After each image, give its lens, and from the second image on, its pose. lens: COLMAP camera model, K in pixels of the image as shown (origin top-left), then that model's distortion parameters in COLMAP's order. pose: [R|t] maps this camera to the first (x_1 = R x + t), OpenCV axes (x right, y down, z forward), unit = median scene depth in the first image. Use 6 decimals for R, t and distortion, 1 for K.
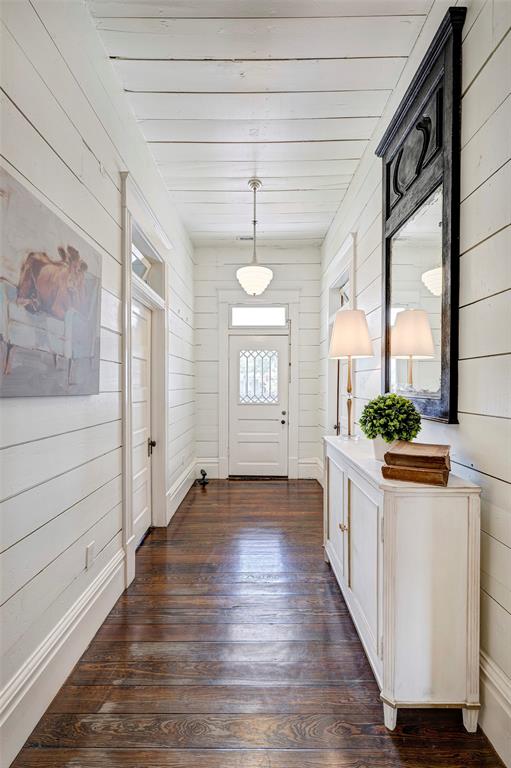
lens RADIAL K [[341.2, 0, 256.2], [0, 341.2, 385.2], [0, 0, 1]] dist [0.004376, 0.000322]
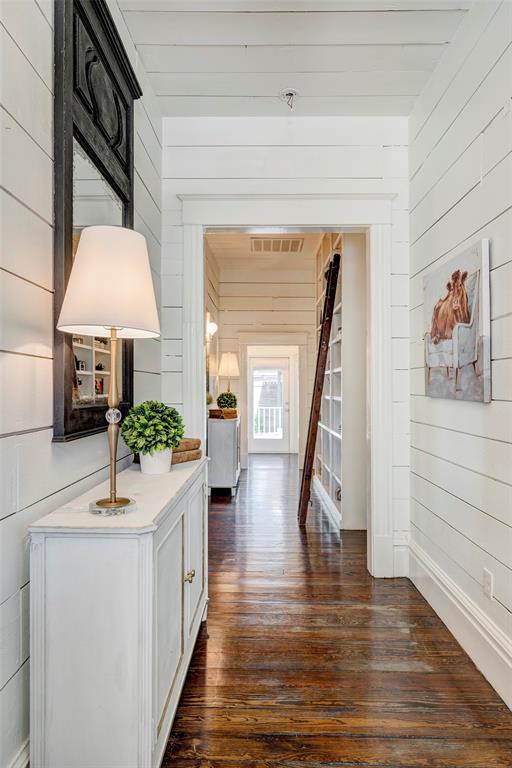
lens RADIAL K [[446.5, 0, 253.9], [0, 446.5, 387.0], [0, 0, 1]] dist [0.002736, 0.000266]
pose [[-0.999873, -0.001002, 0.015896, 0.123463], [-0.000991, 0.999999, 0.000736, -0.014057], [-0.015897, 0.000720, -0.999873, 2.588506]]
